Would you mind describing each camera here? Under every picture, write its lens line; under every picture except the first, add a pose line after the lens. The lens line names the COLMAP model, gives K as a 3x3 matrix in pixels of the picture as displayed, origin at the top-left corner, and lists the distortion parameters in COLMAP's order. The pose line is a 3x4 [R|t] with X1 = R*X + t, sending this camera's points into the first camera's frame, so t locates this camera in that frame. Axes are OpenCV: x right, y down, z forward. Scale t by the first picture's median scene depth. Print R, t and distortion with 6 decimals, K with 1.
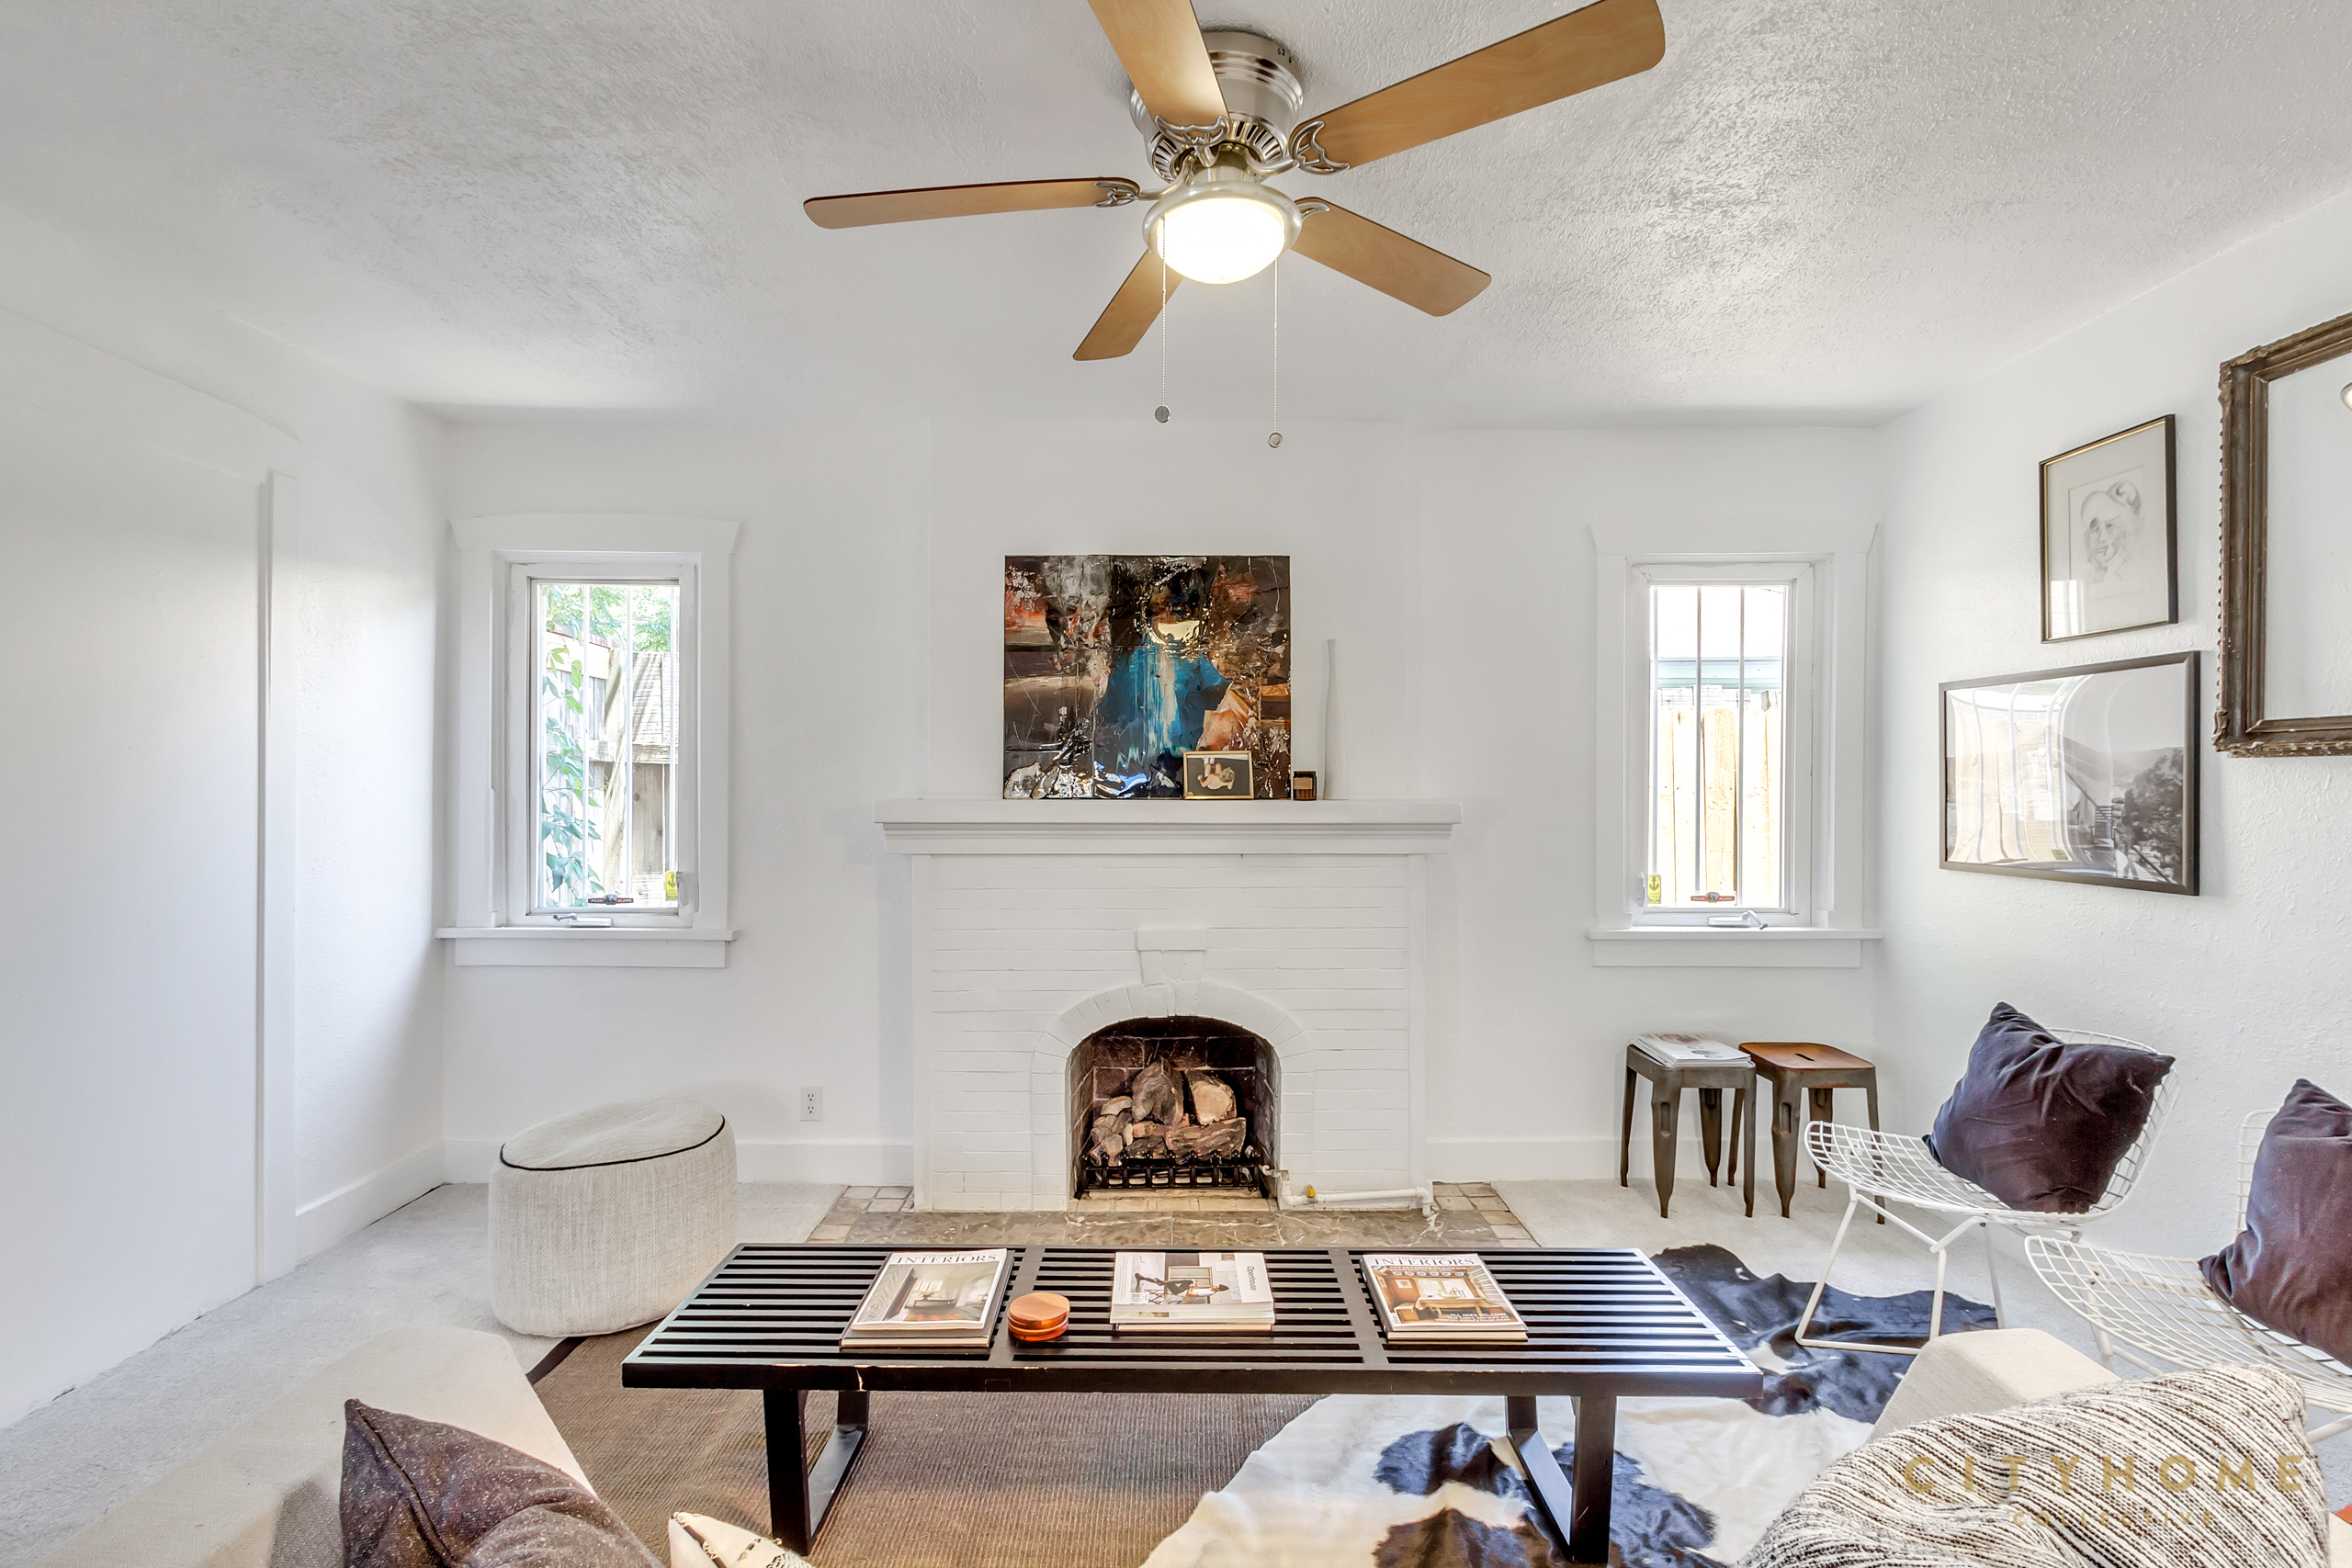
lens RADIAL K [[1086.6, 0, 1159.3], [0, 1086.6, 785.6], [0, 0, 1]] dist [-0.000822, -0.000224]
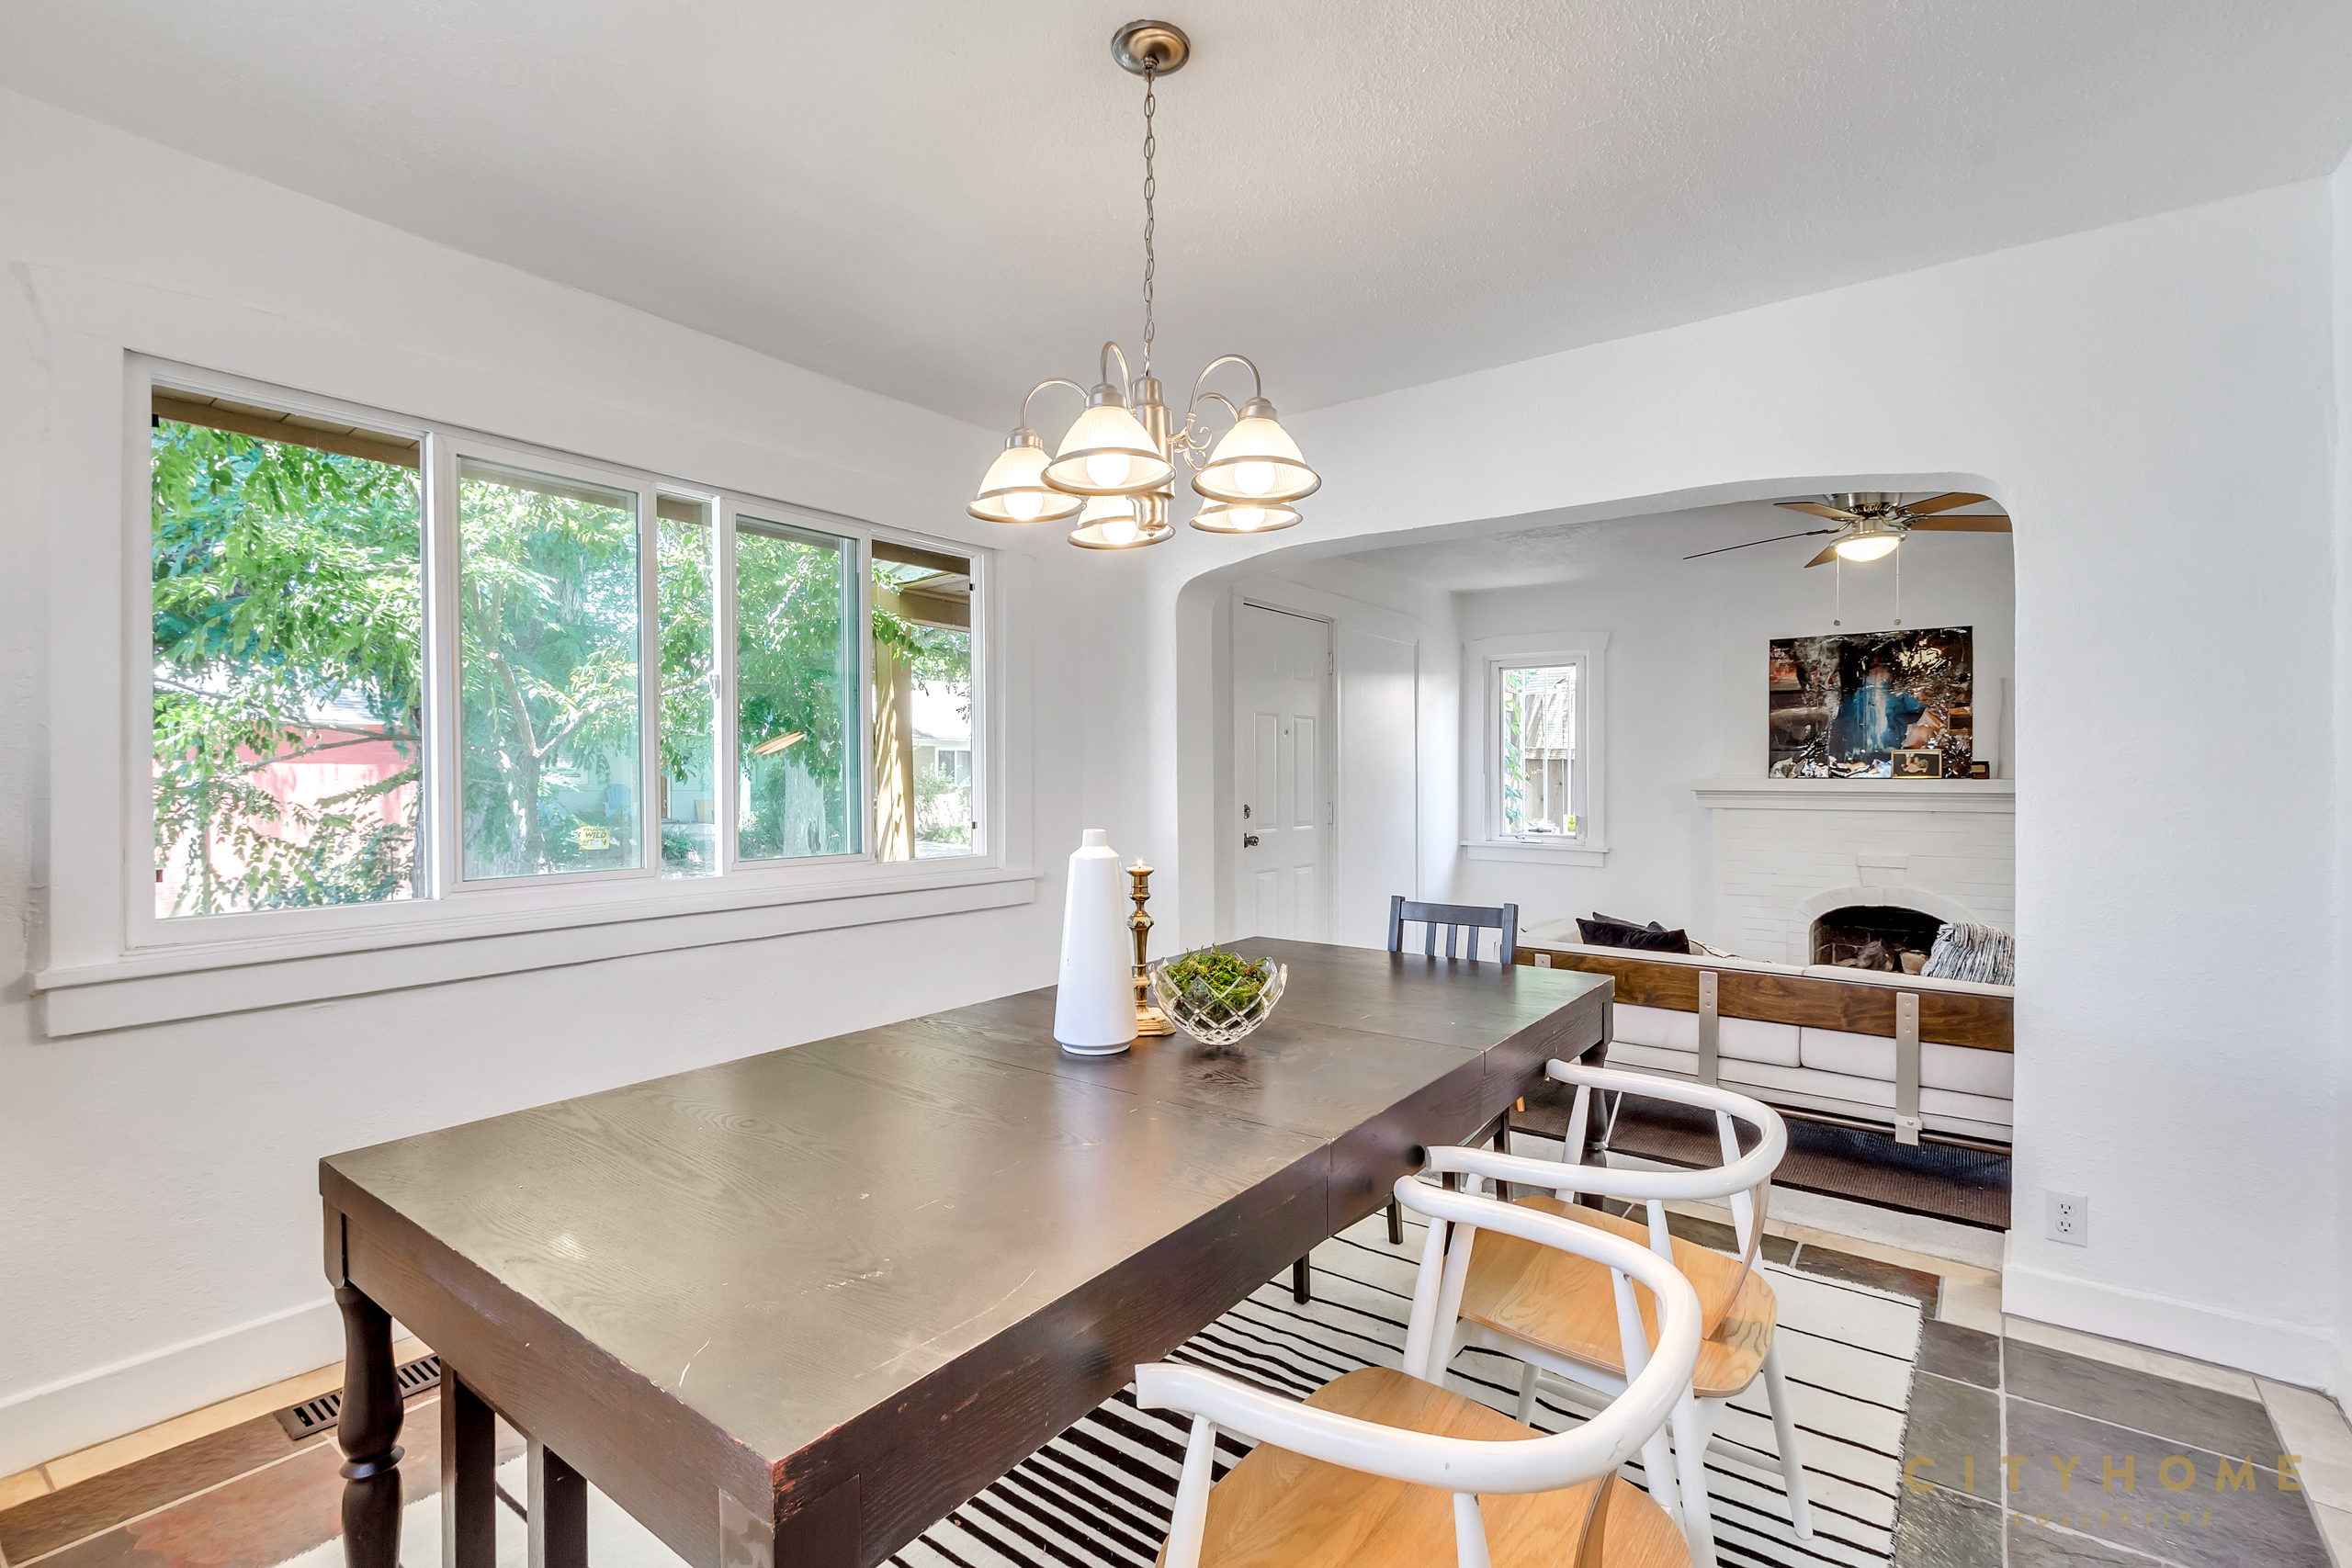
lens RADIAL K [[1086.6, 0, 1156.5], [0, 1086.6, 776.6], [0, 0, 1]] dist [-0.000822, -0.000224]
pose [[0.800227, -0.000489, -0.599697, 0.117970], [0.004095, 0.999981, 0.004649, -0.002540], [0.599683, -0.006176, 0.800214, -1.003430]]
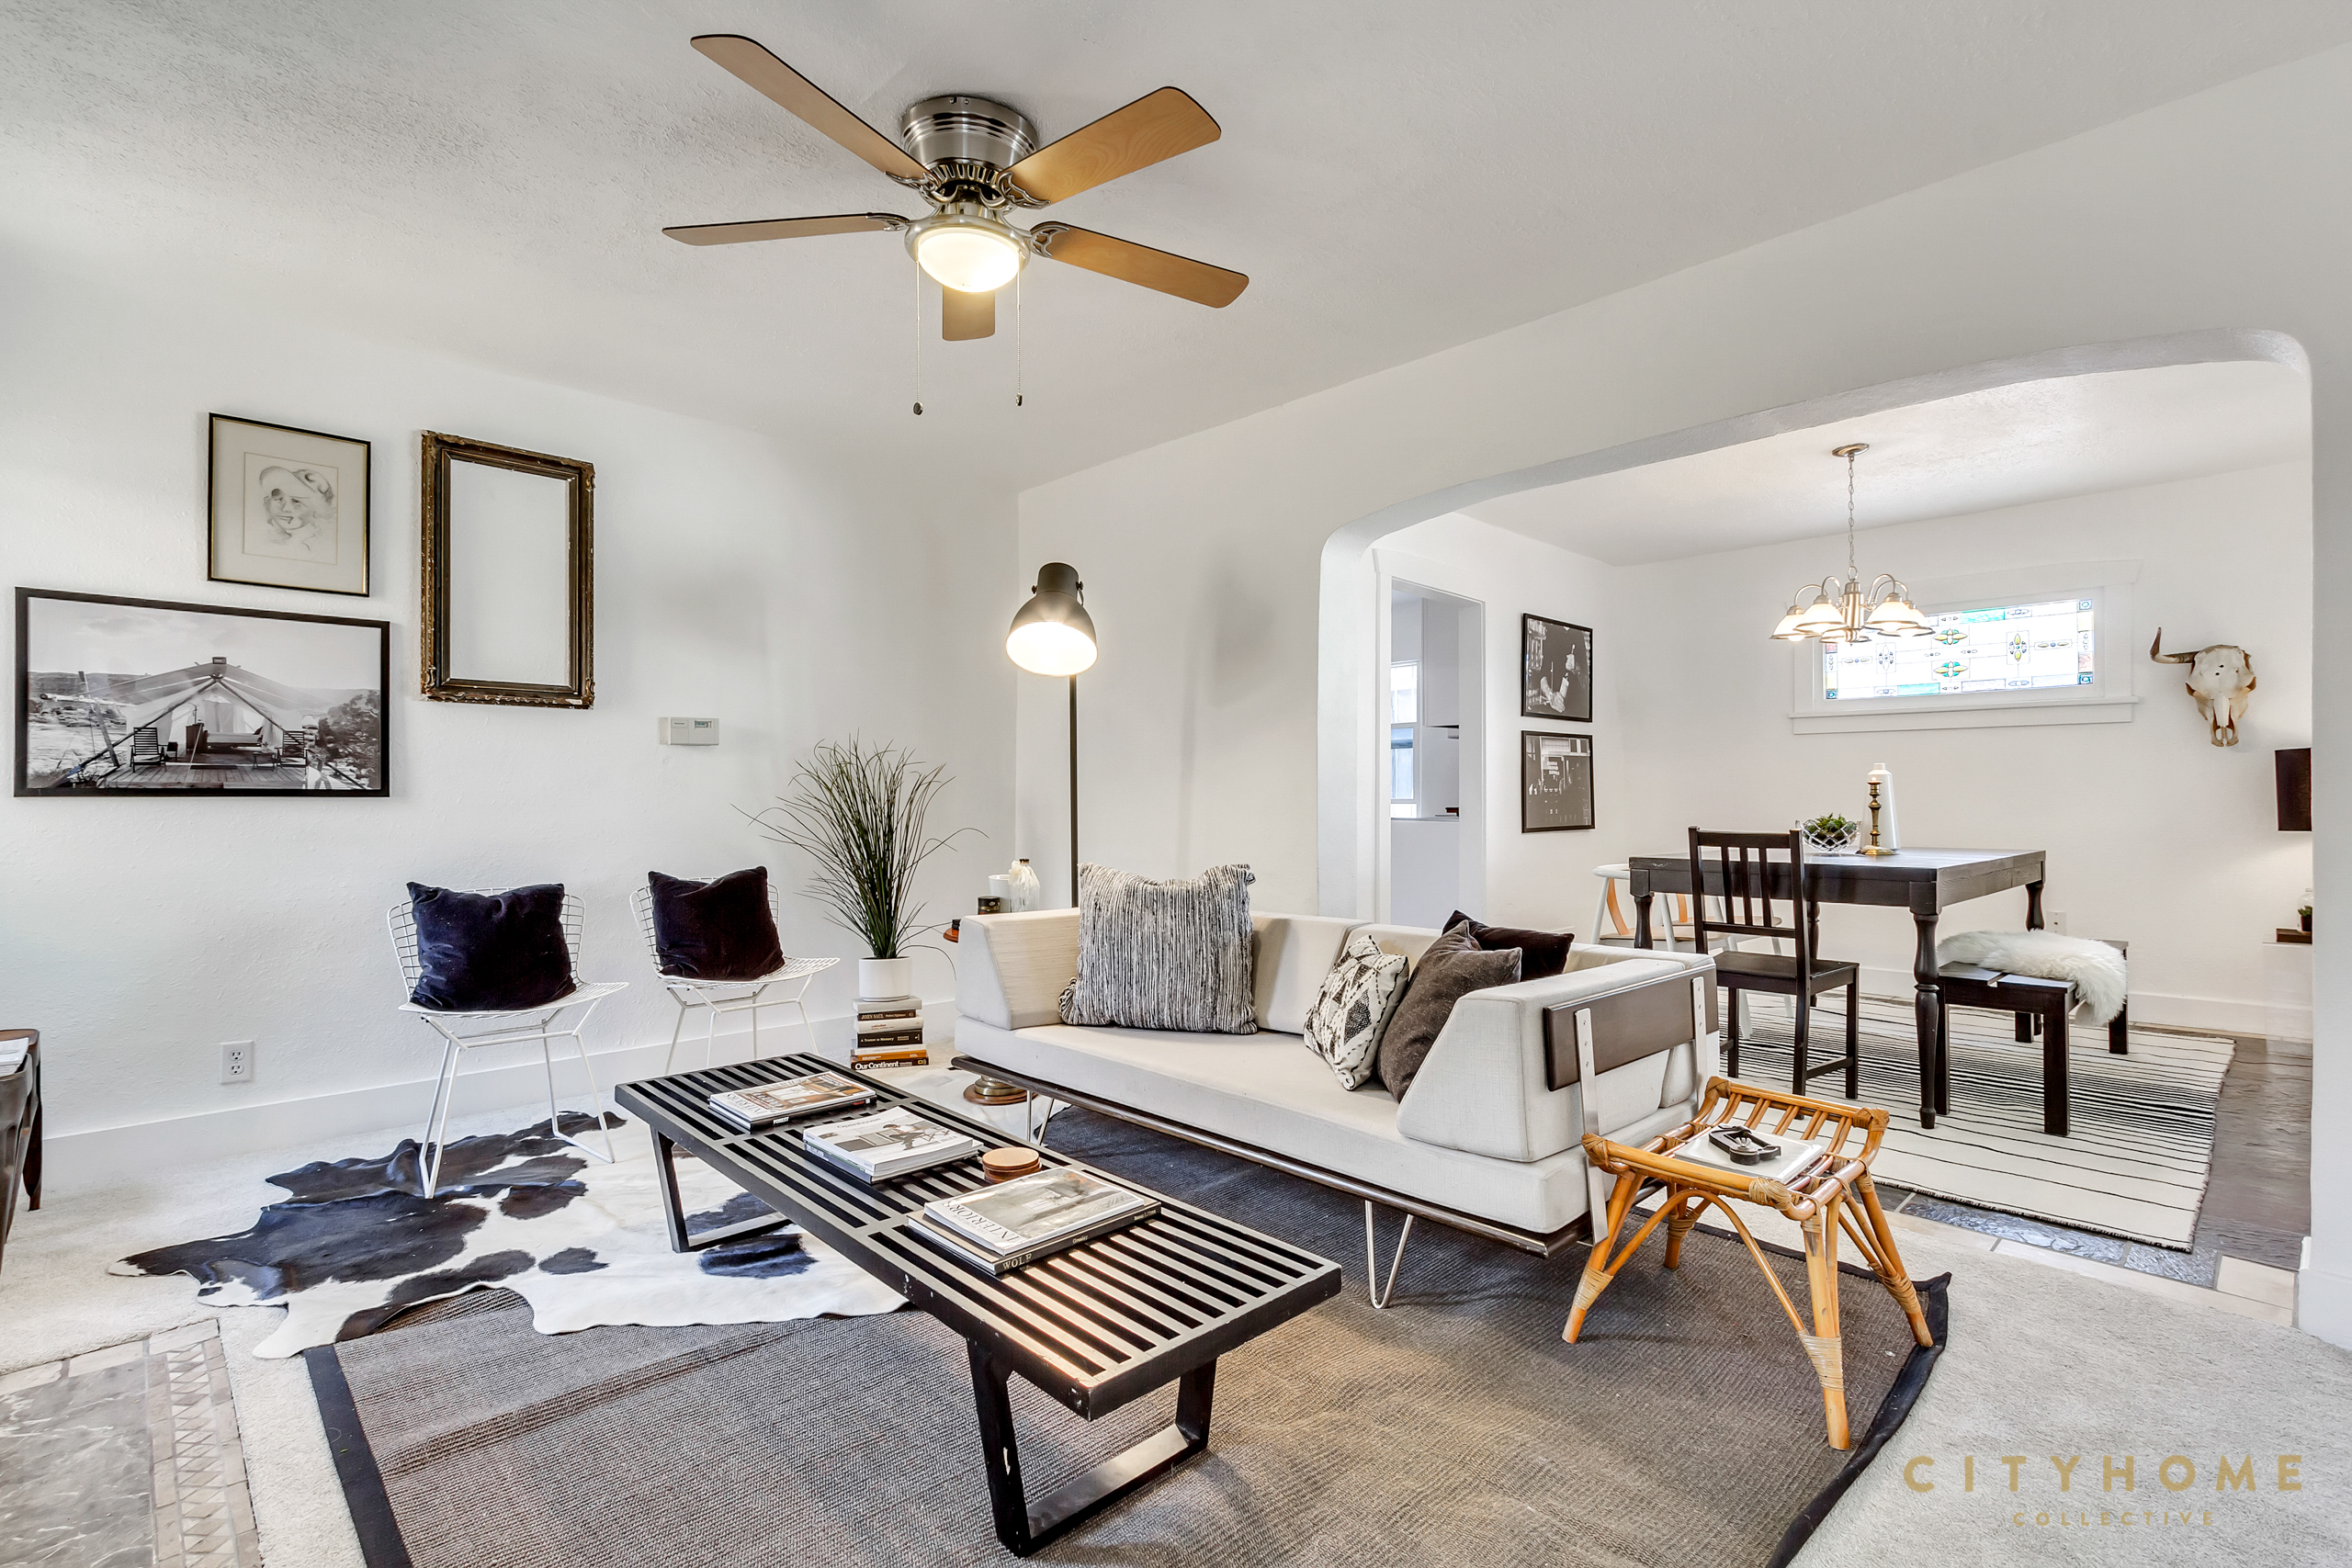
lens RADIAL K [[1086.6, 0, 1174.3], [0, 1086.6, 785.3], [0, 0, 1]] dist [-0.000822, -0.000224]
pose [[-0.689522, 0.003046, 0.724259, -0.932327], [-0.005624, 0.999938, -0.009559, 0.116238], [-0.724243, -0.010664, -0.689462, 1.521531]]
